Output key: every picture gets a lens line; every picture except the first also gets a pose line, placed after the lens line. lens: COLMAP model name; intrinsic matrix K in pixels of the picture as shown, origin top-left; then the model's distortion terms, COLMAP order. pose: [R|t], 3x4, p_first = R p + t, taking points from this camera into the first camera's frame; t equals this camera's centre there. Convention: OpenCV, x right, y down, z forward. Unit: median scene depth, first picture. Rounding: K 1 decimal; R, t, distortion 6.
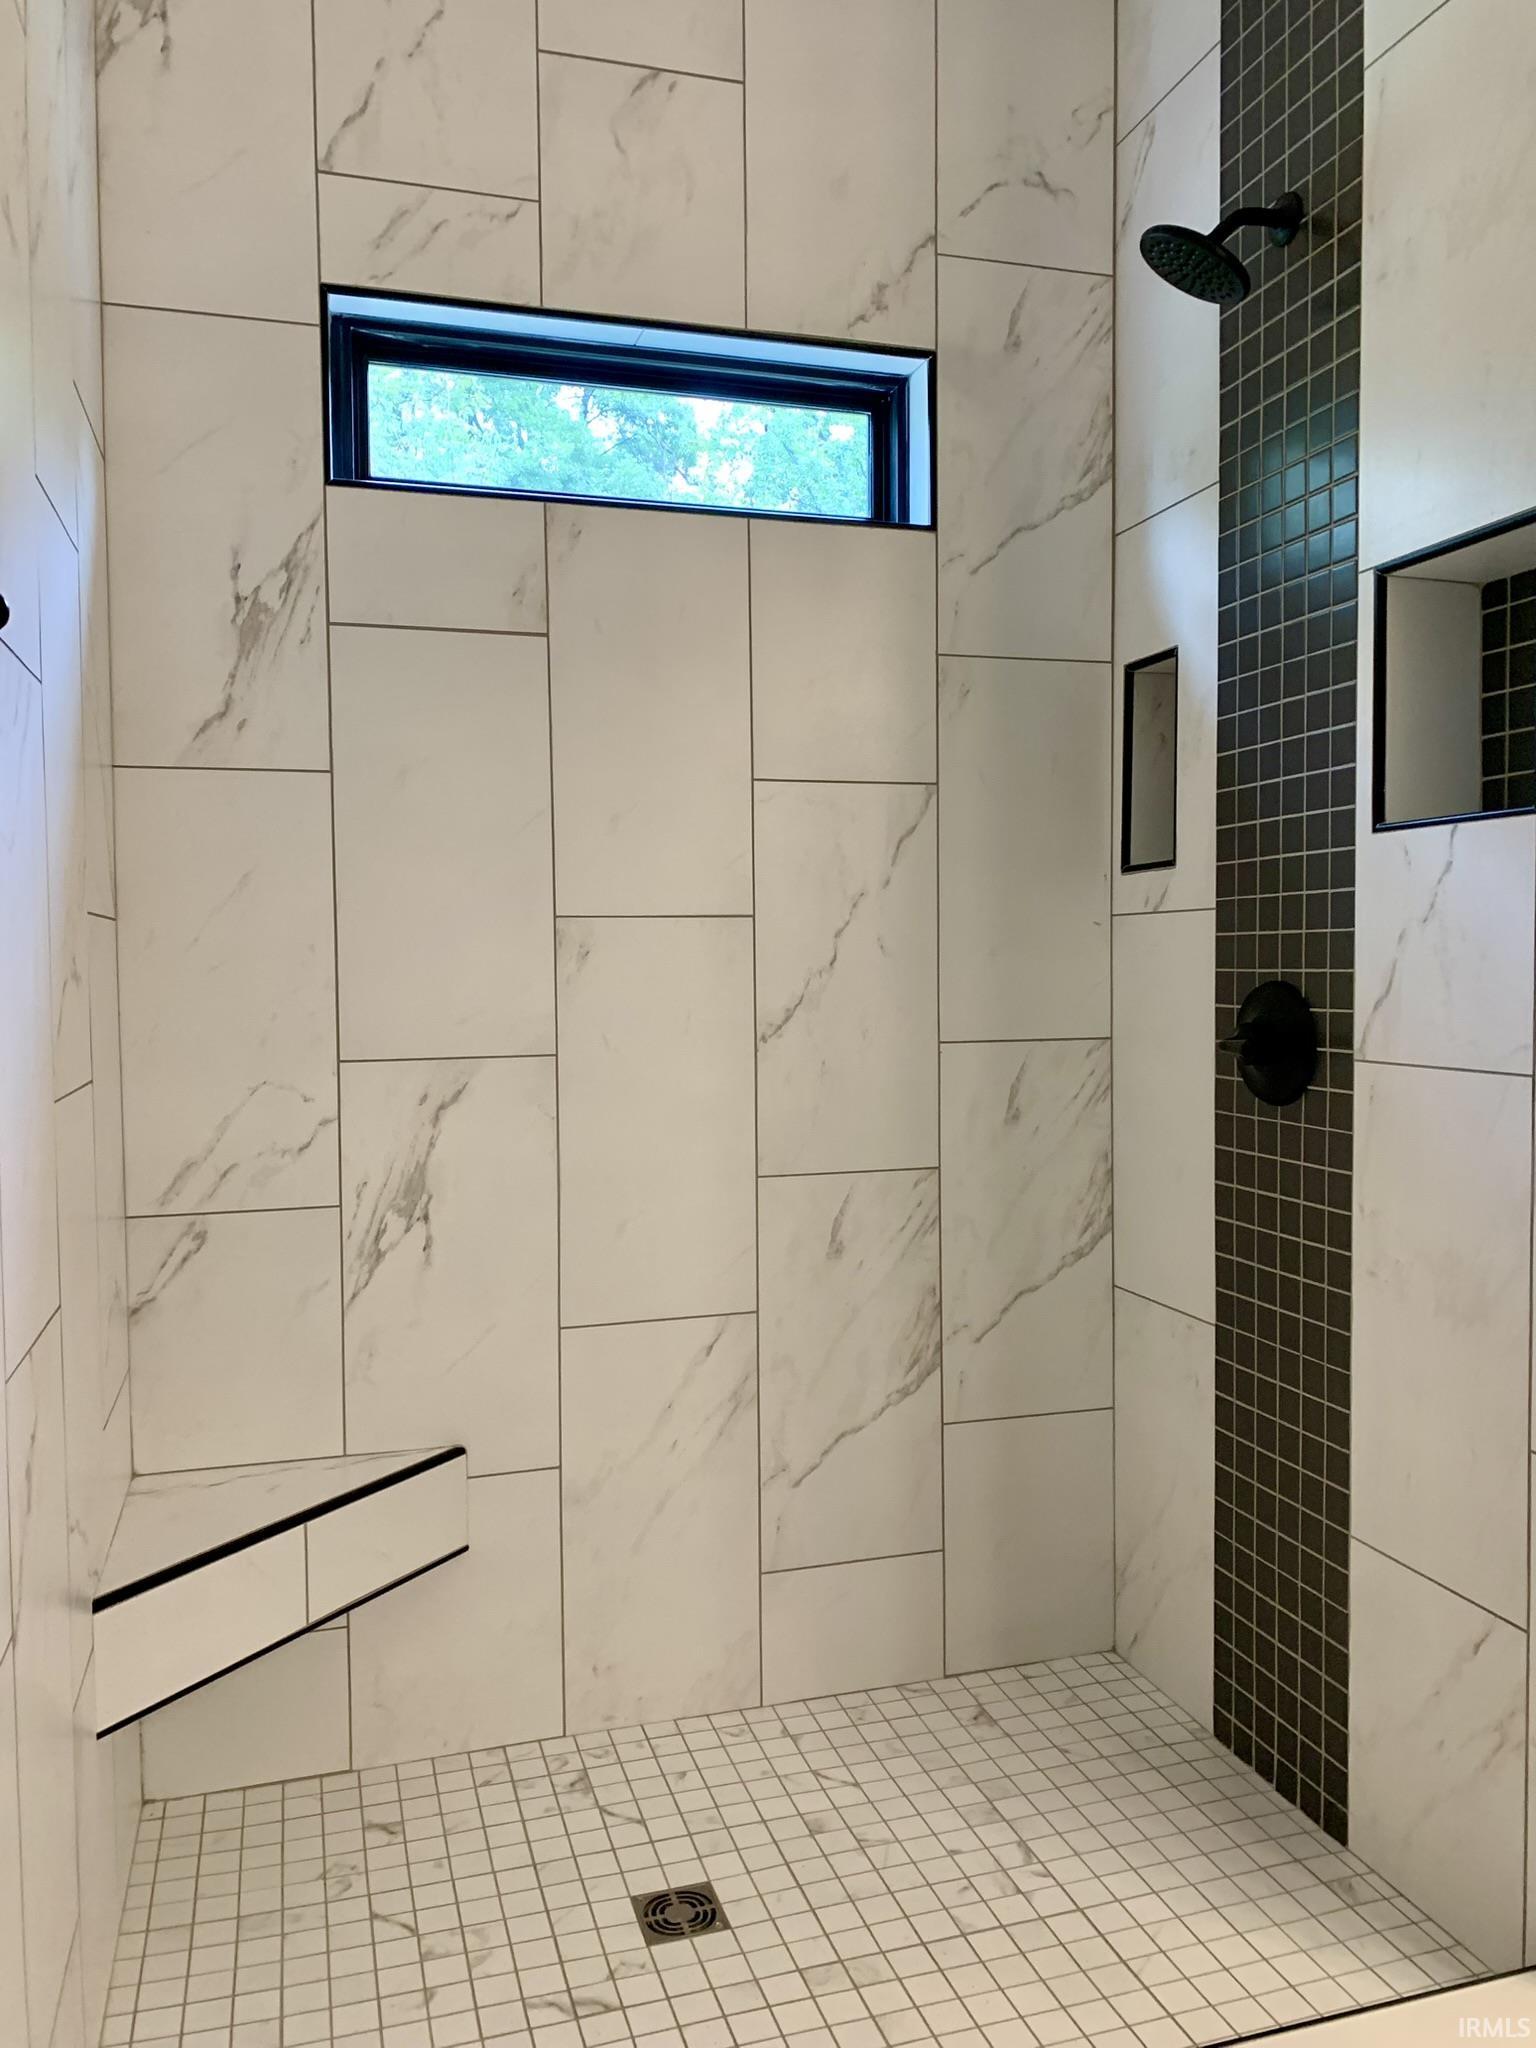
lens RADIAL K [[1558.5, 0, 763.9], [0, 1558.5, 1035.5], [0, 0, 1]] dist [0.028708, -0.040136]
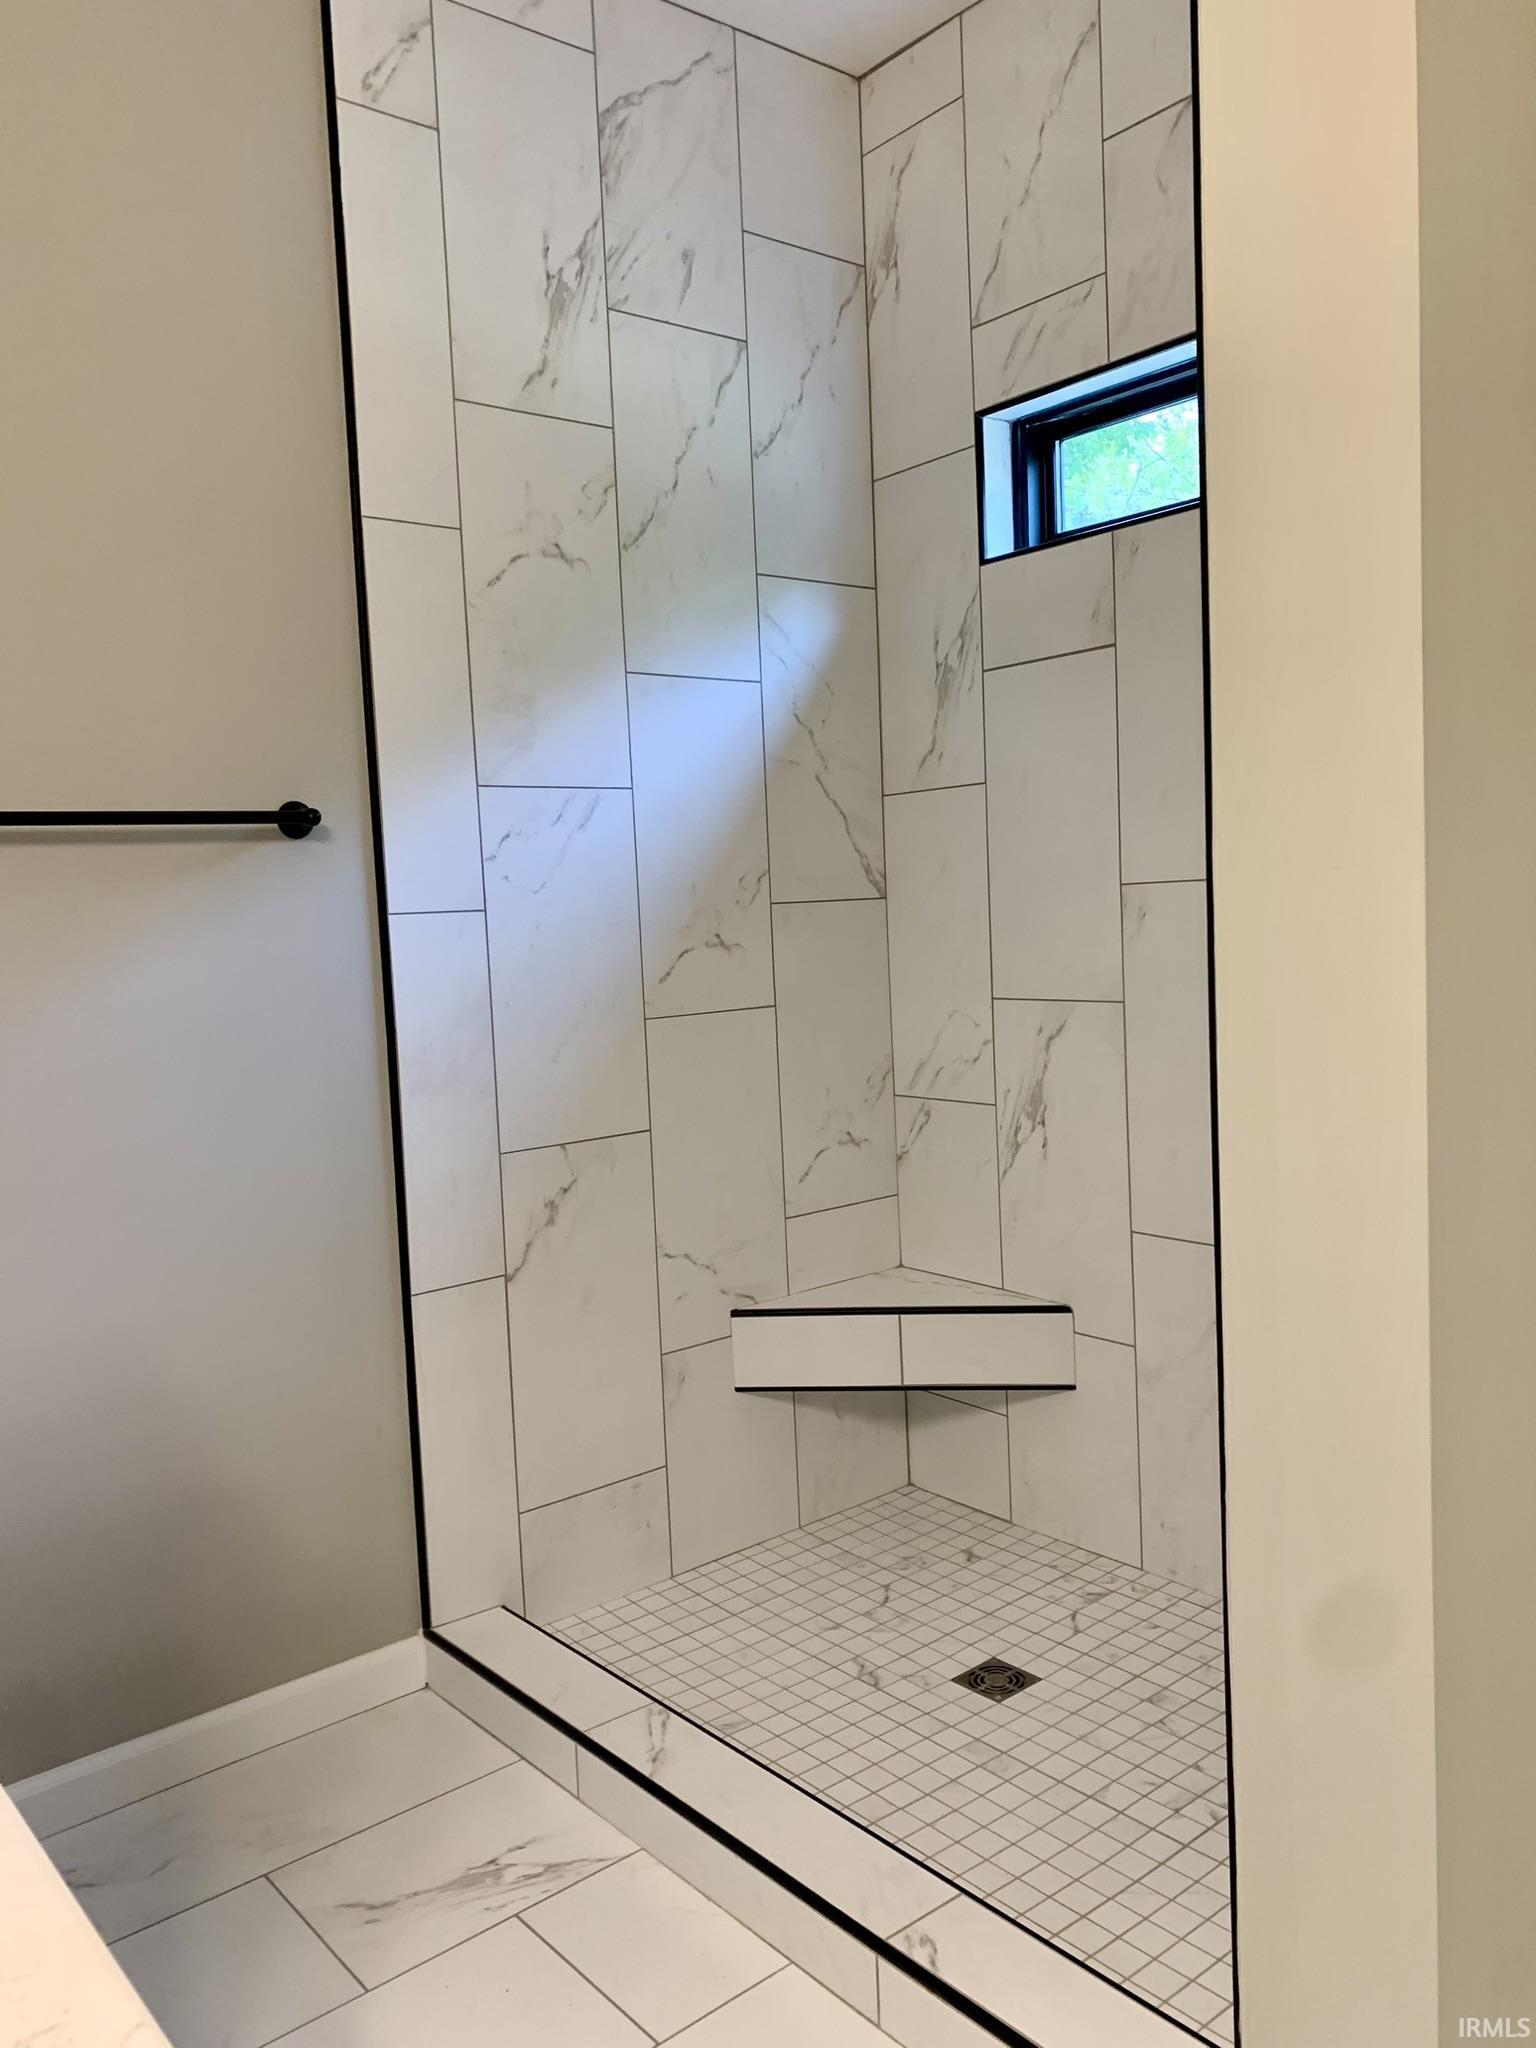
lens RADIAL K [[1558.5, 0, 757.1], [0, 1558.5, 1014.4], [0, 0, 1]] dist [0.028708, -0.040136]
pose [[0.380475, 0.061553, -0.922740, 0.905479], [0.001765, 0.997732, 0.067283, -0.061094], [0.924790, -0.027228, 0.379504, 0.309493]]
